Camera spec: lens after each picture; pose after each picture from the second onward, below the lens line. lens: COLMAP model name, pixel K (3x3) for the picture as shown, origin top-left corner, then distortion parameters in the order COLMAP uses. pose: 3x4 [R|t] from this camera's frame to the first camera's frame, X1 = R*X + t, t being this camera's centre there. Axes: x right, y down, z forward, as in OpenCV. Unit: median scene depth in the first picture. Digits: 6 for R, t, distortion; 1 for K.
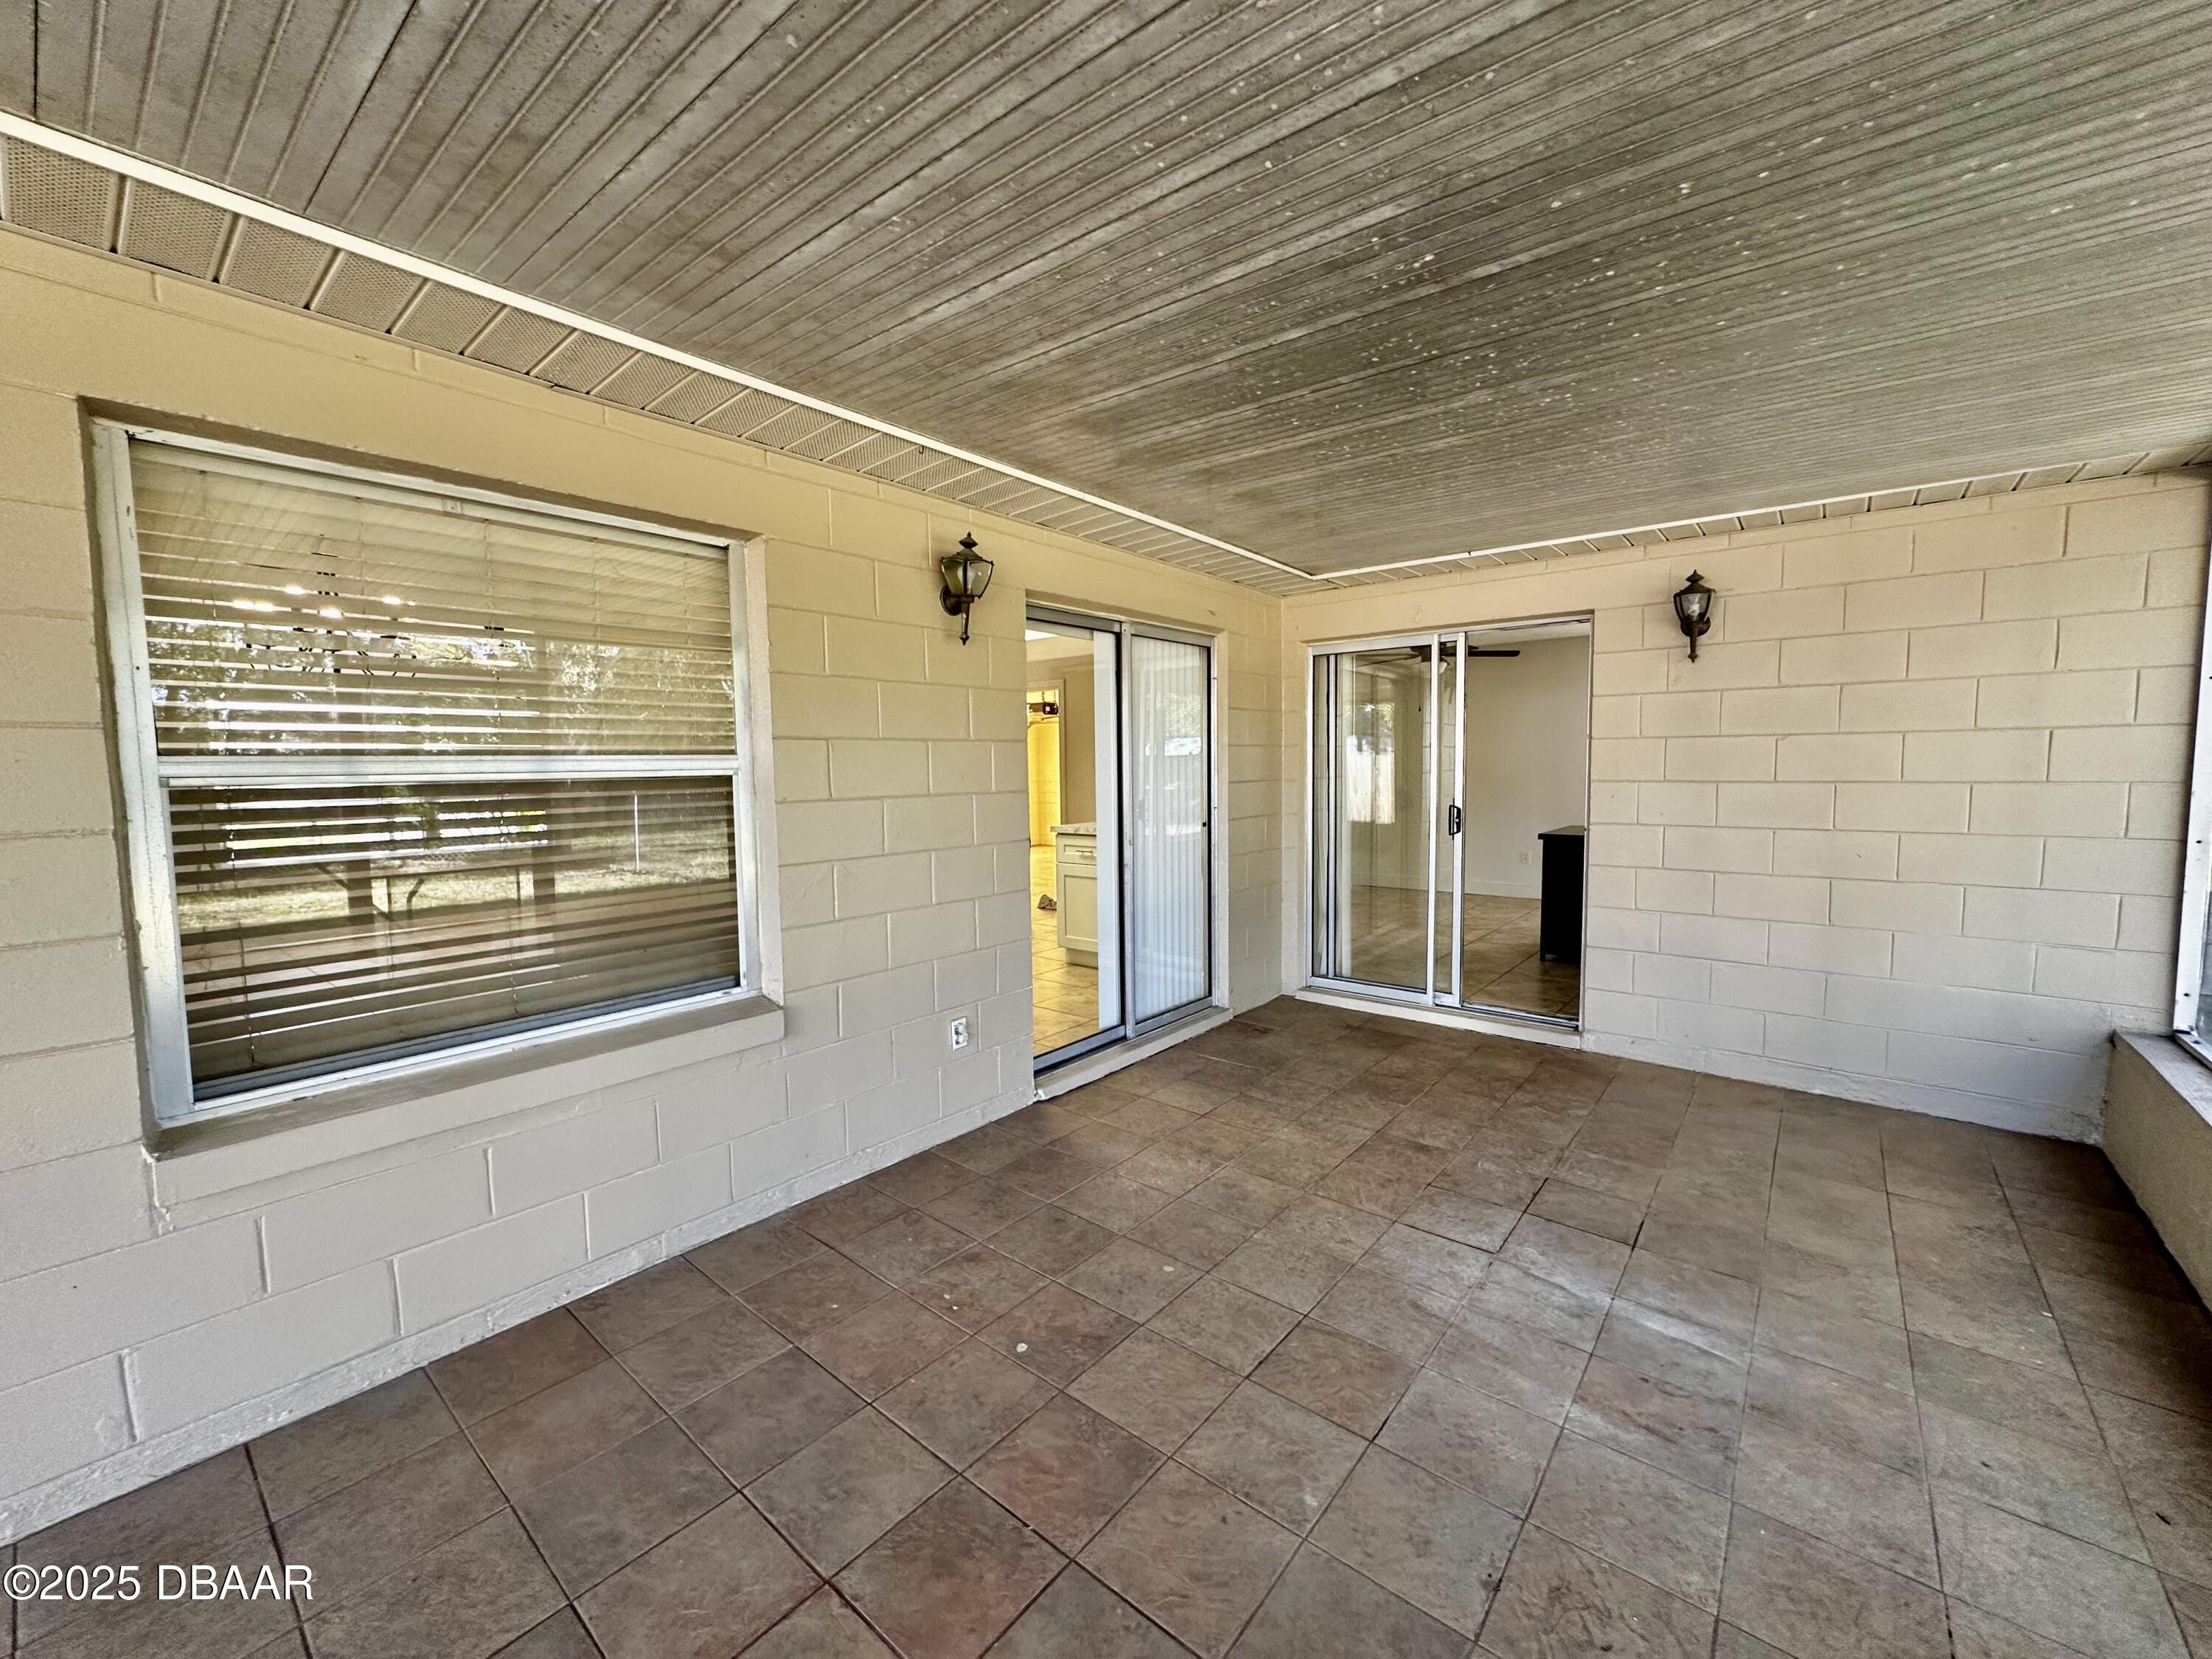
lens RADIAL K [[886.7, 0, 1097.9], [0, 886.7, 820.8], [0, 0, 1]] dist [-0.001099, 0.000051]
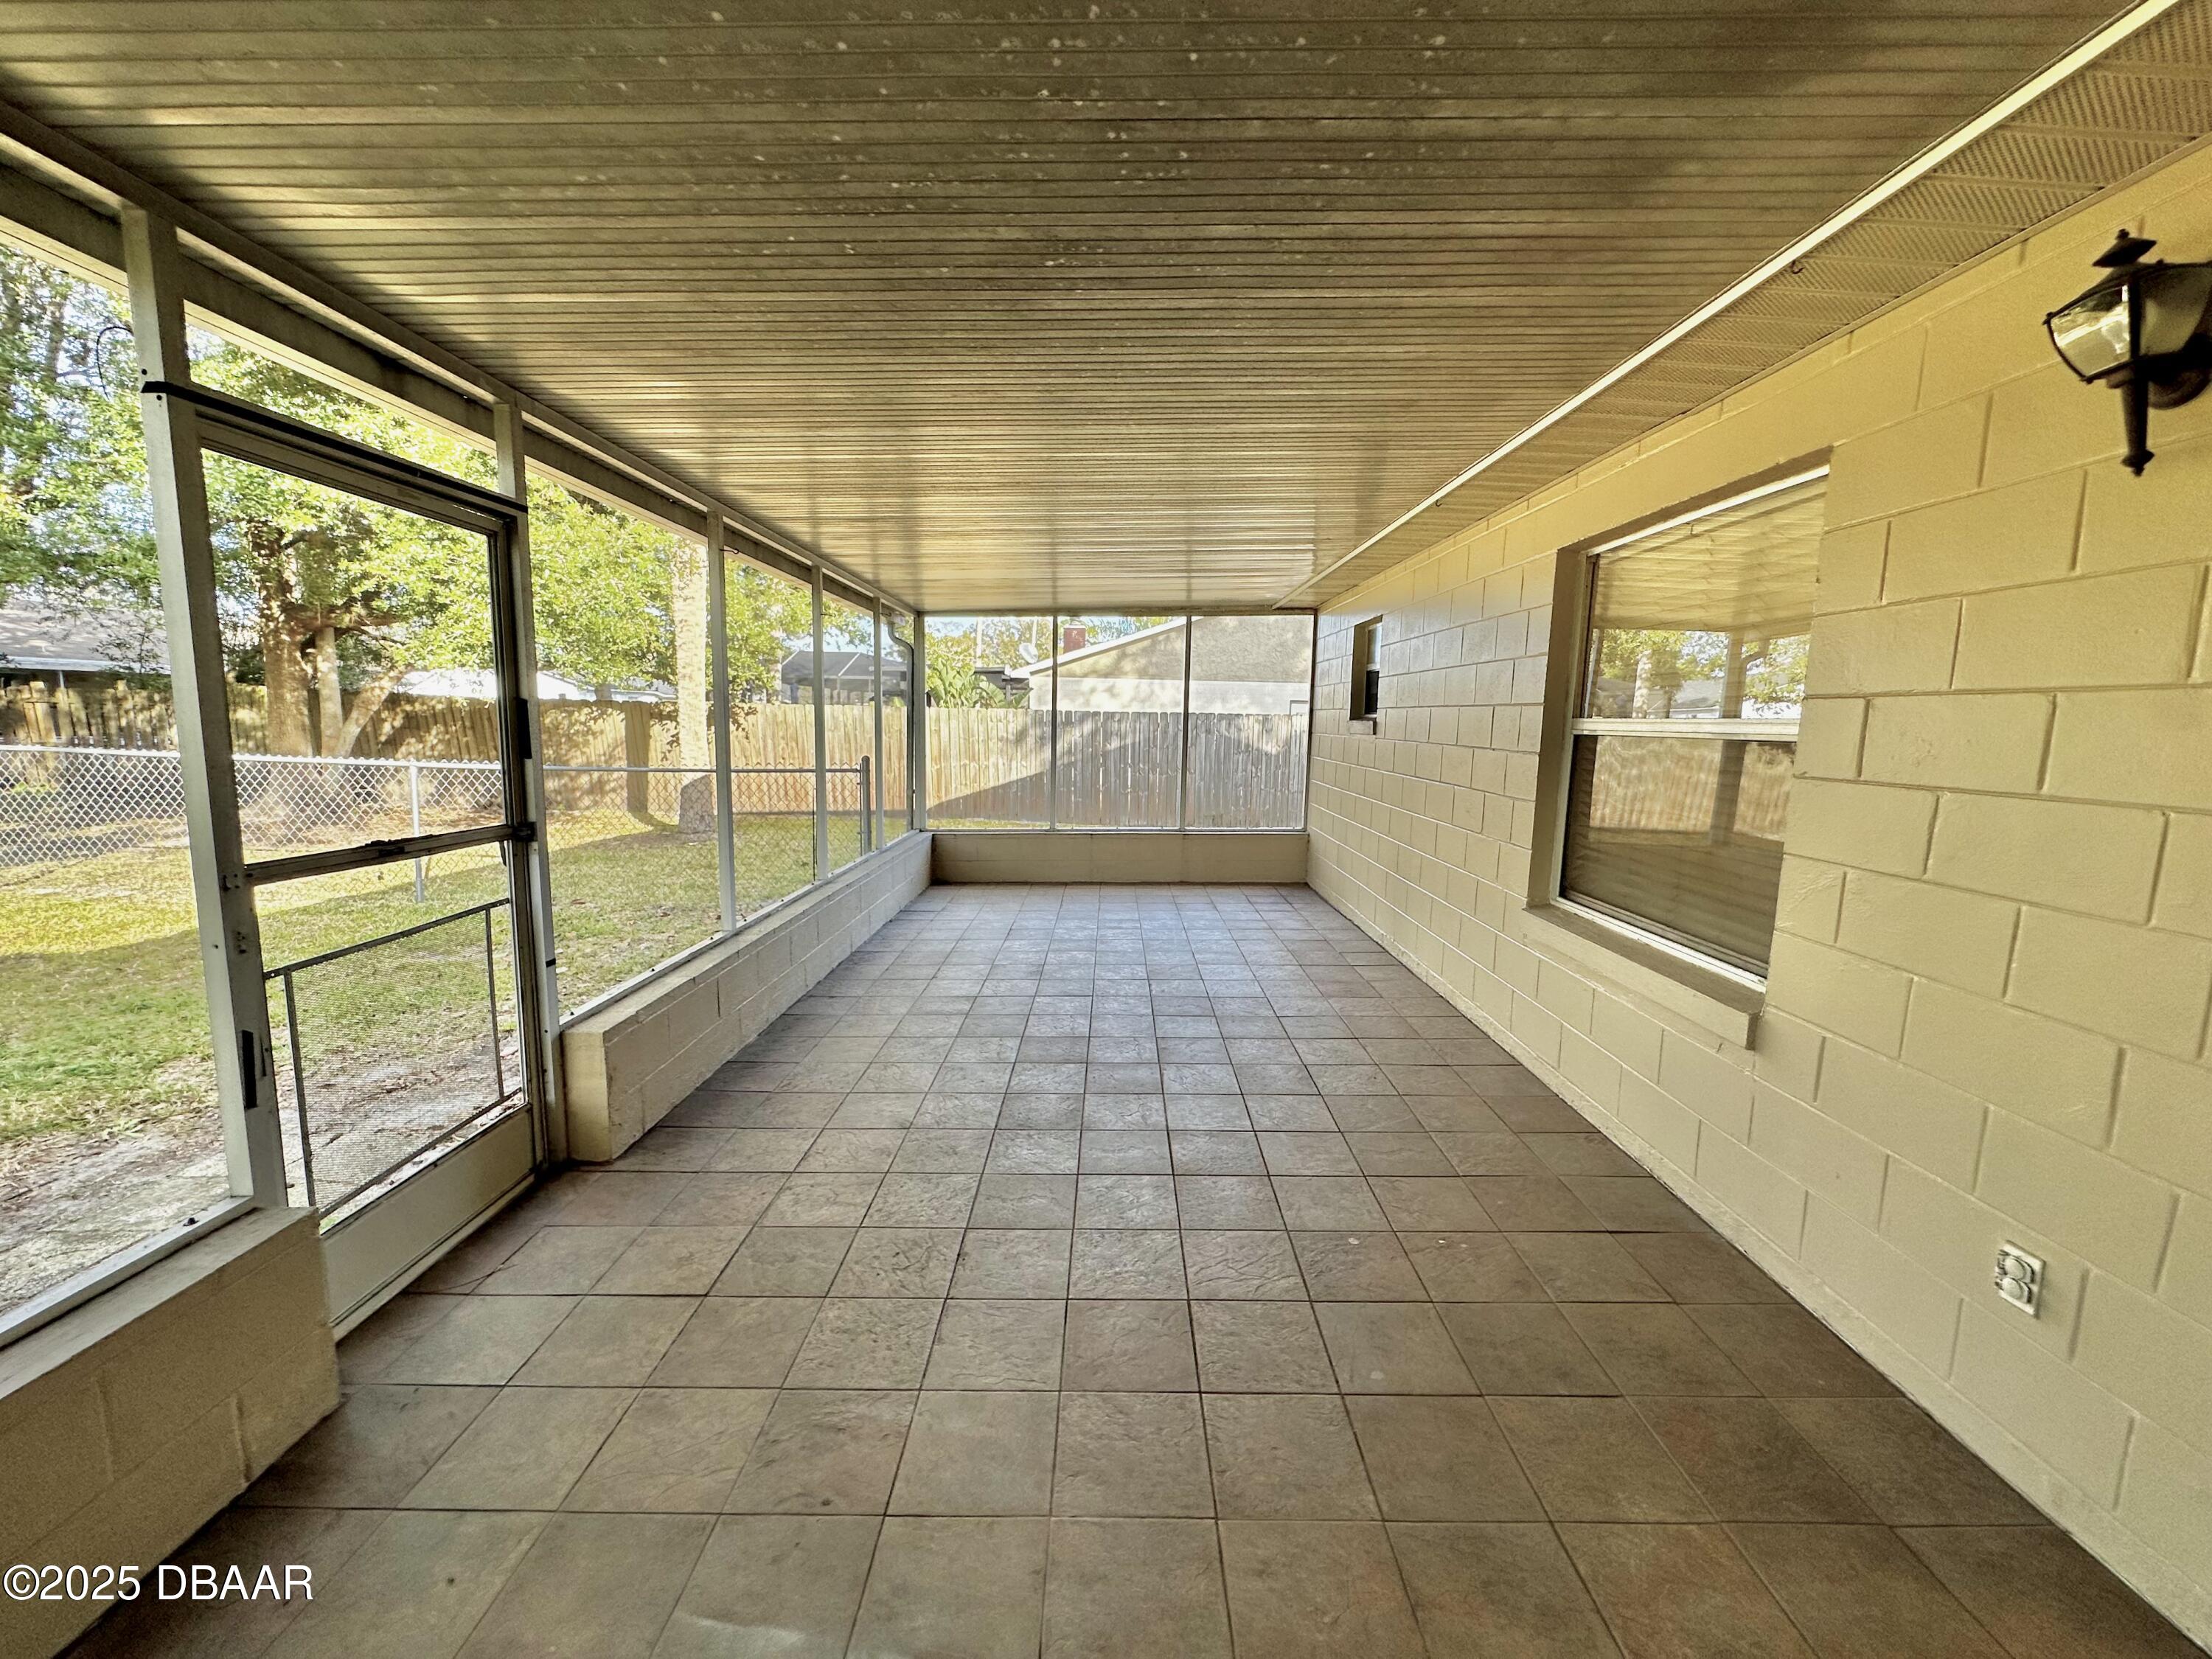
lens RADIAL K [[882.9, 0, 1107.2], [0, 882.9, 830.9], [0, 0, 1]] dist [-0.004382, 0.000698]
pose [[-0.778559, 0.078565, -0.622635, 0.633032], [-0.049502, 0.981354, 0.185727, -0.089216], [0.625616, 0.175421, -0.760152, 1.200747]]
